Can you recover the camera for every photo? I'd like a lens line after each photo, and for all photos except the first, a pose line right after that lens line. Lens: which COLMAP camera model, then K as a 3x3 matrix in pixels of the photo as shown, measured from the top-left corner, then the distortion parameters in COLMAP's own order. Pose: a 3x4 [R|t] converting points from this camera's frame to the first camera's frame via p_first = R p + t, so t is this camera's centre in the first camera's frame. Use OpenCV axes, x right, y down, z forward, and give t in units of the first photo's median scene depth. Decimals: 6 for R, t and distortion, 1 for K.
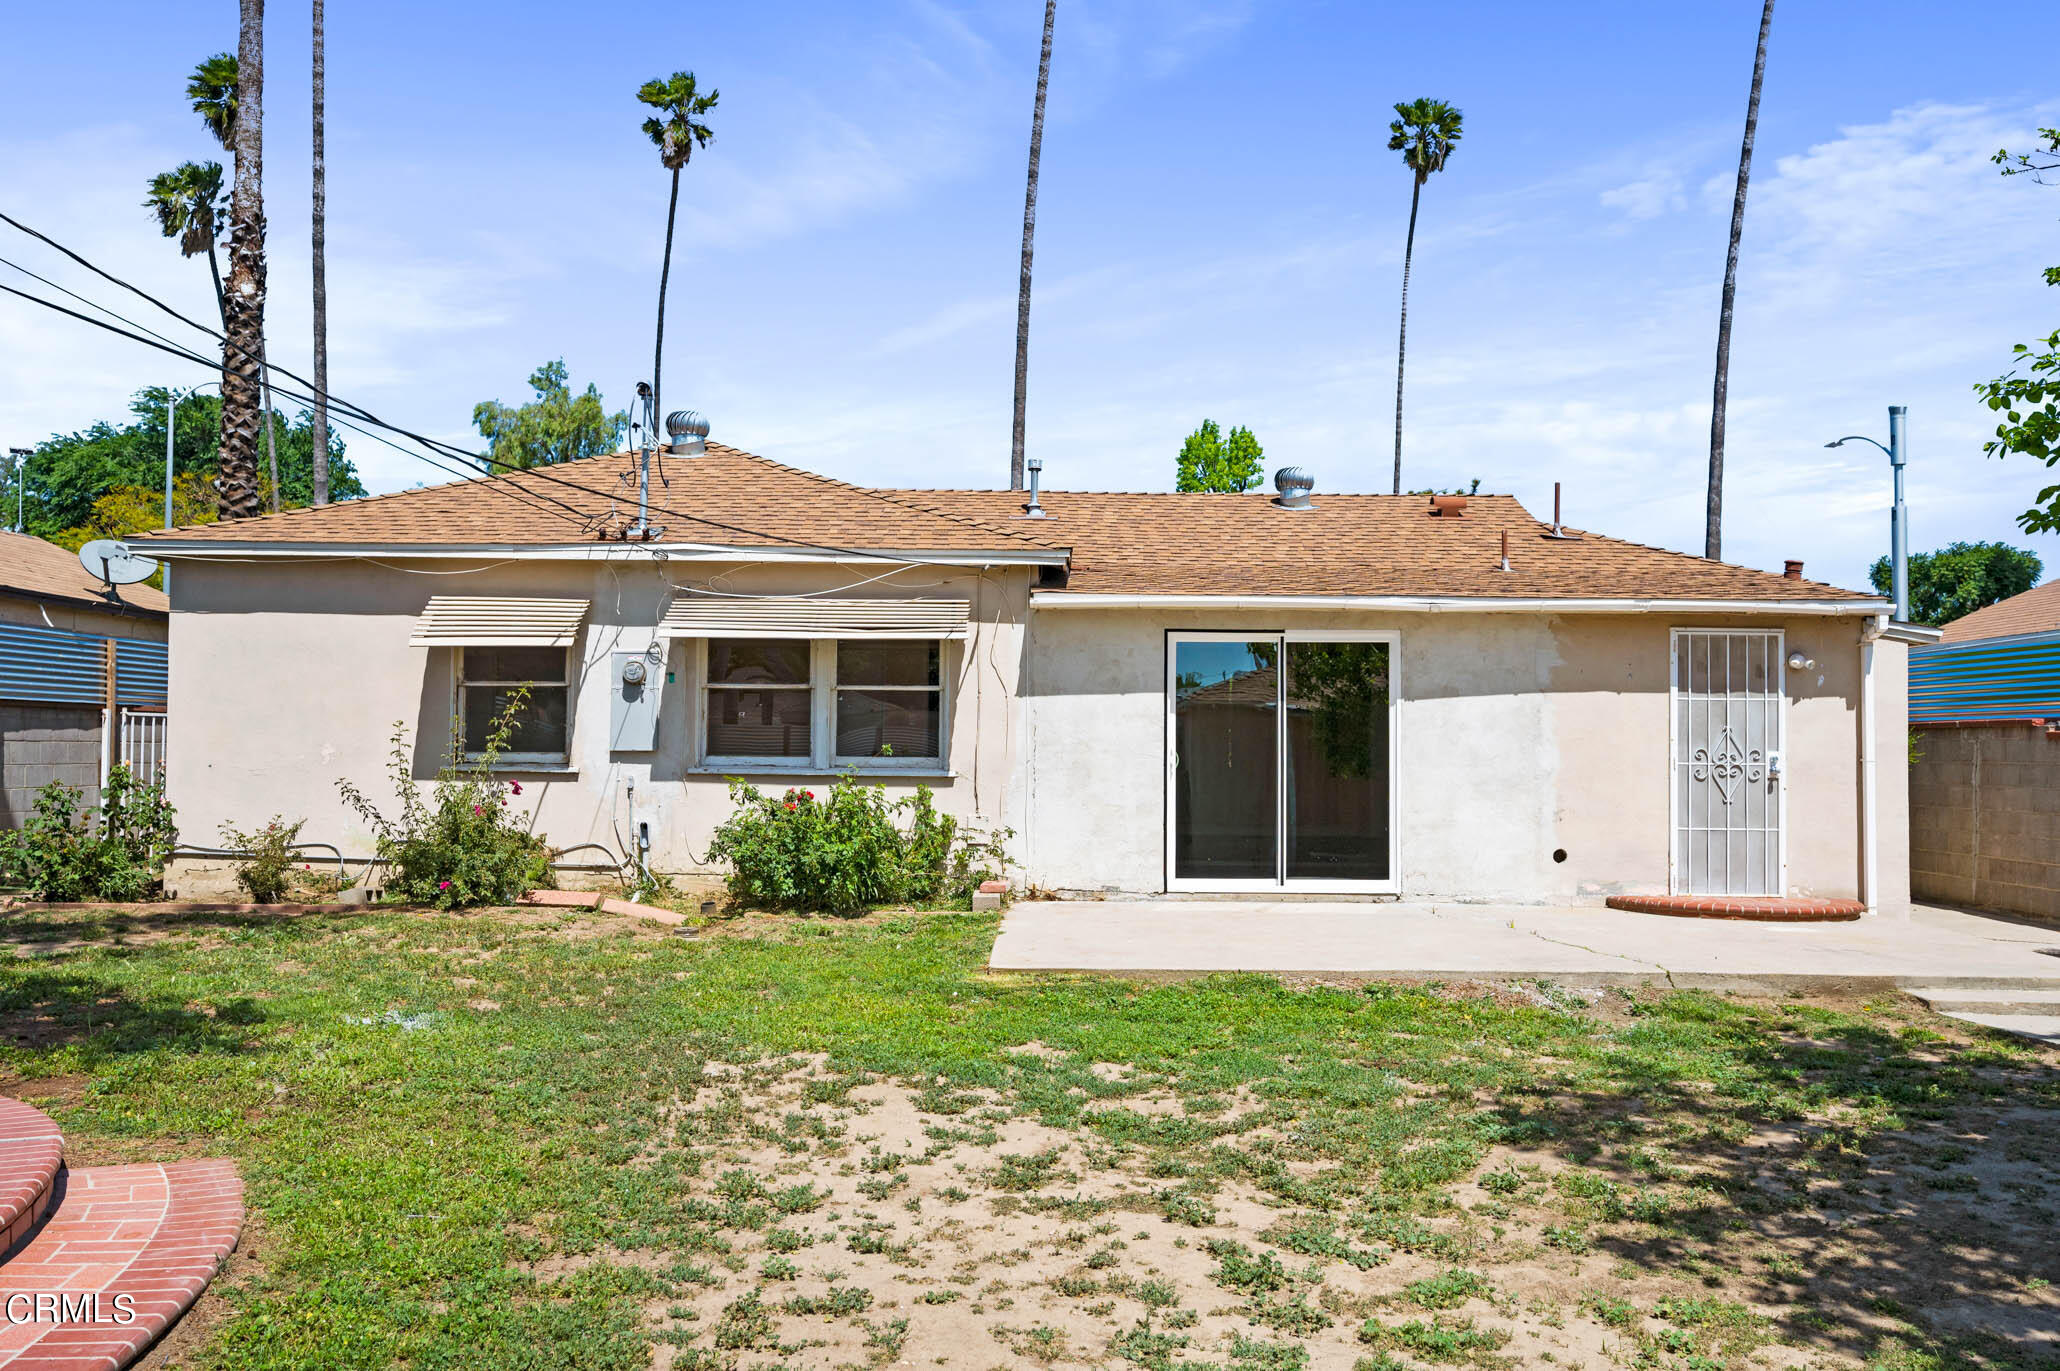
lens RADIAL K [[1624.0, 0, 1030.0], [0, 1624.0, 685.5], [0, 0, 1]] dist [-0.009815, -0.001060]
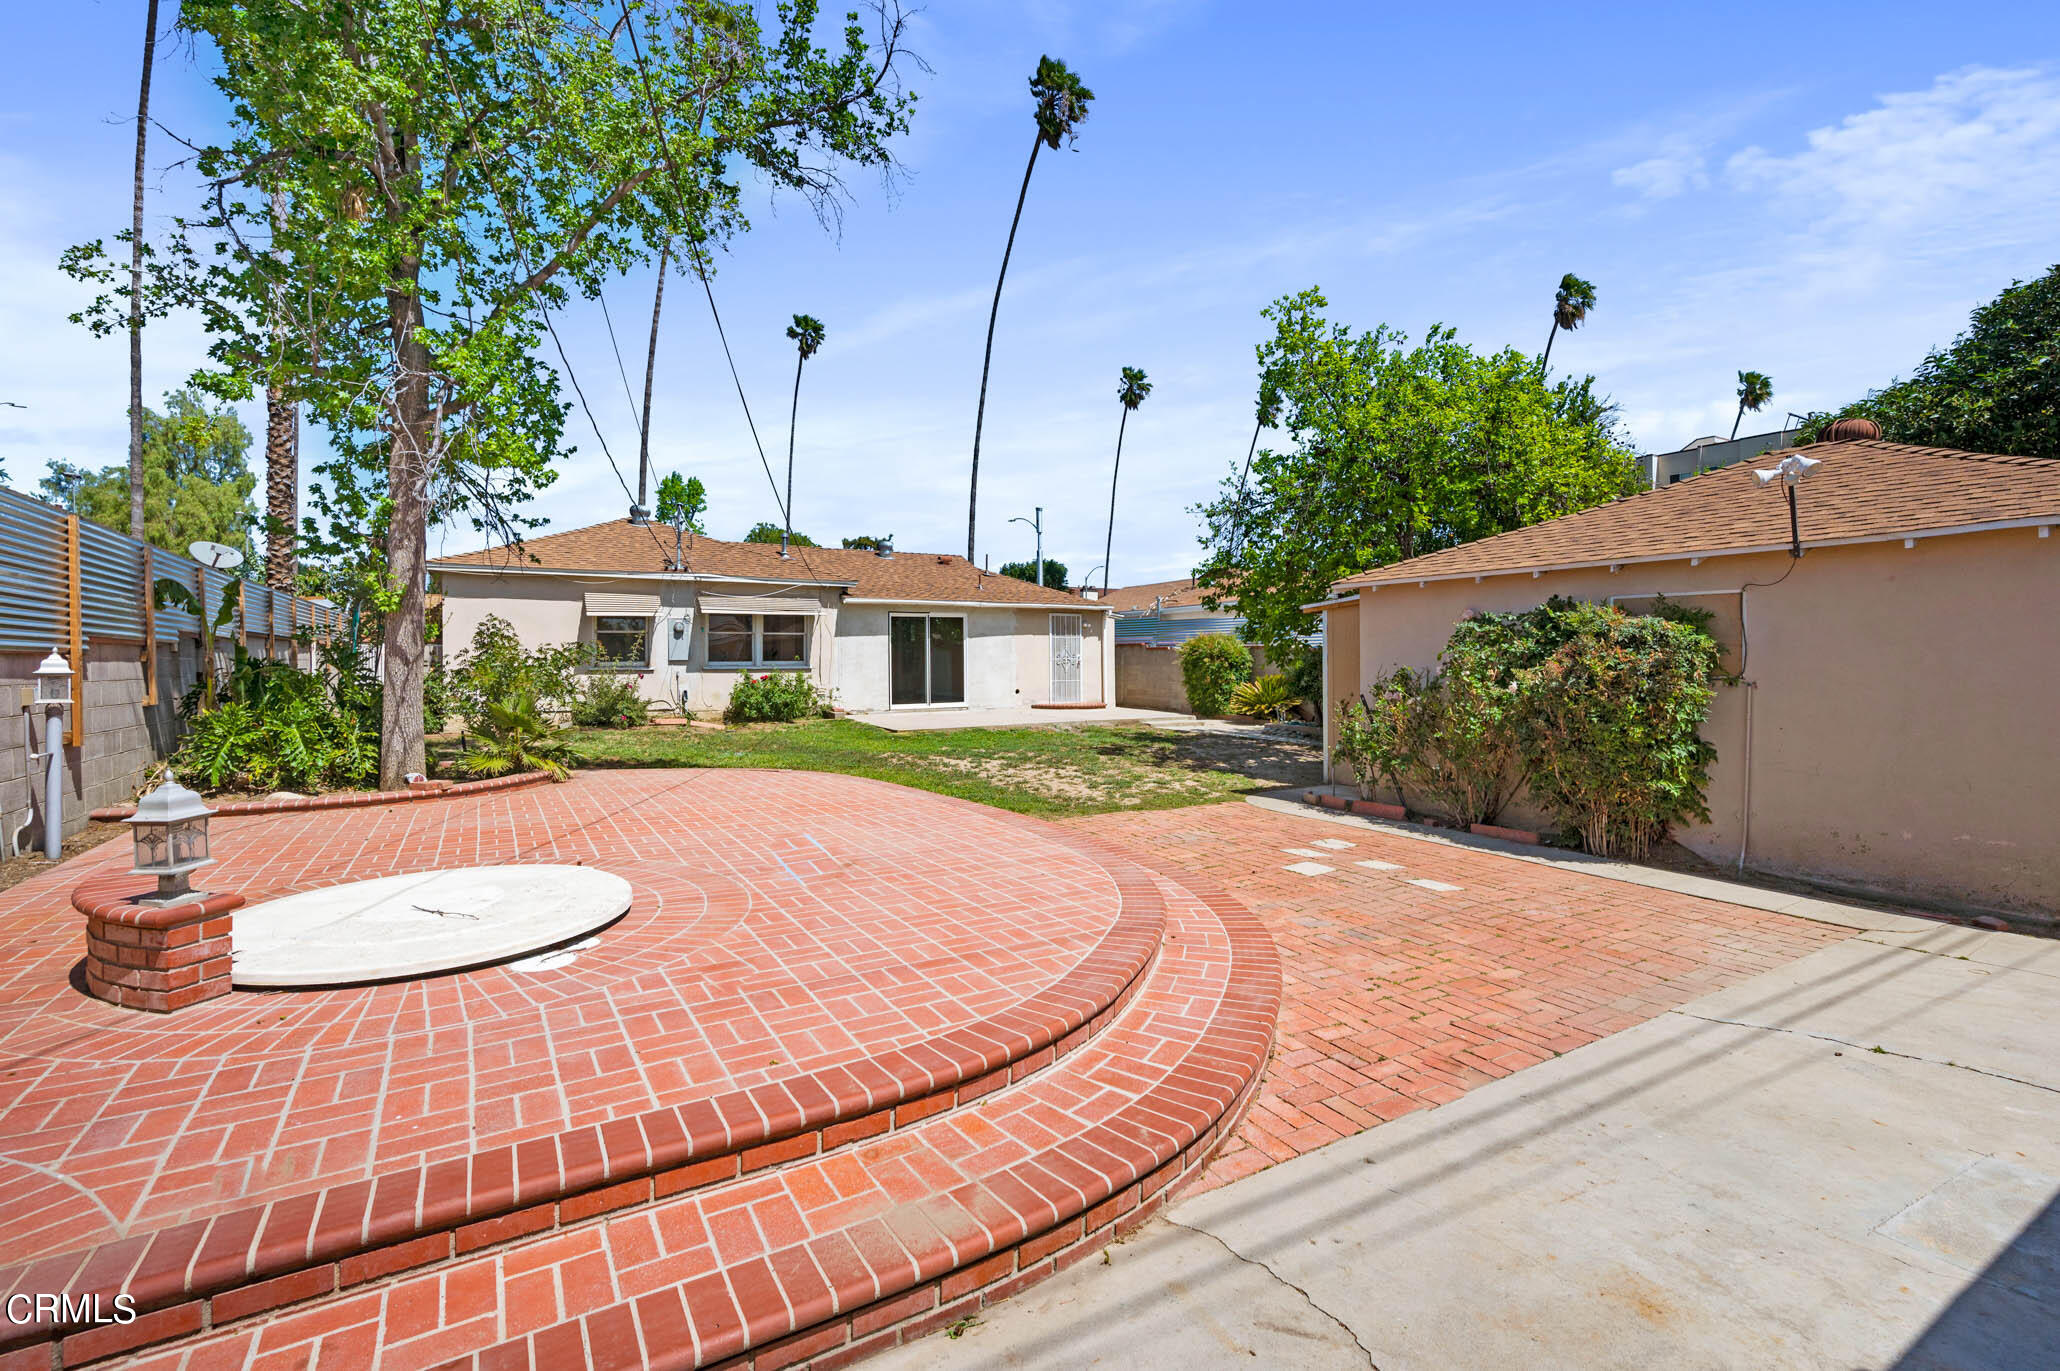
lens RADIAL K [[916.0, 0, 1037.5], [0, 916.0, 657.1], [0, 0, 1]] dist [0.000615, 0.000492]
pose [[0.855014, -0.013805, 0.518422, -0.488953], [-0.007282, 0.999227, 0.038620, -0.019796], [-0.518554, -0.036796, 0.854253, -0.414755]]
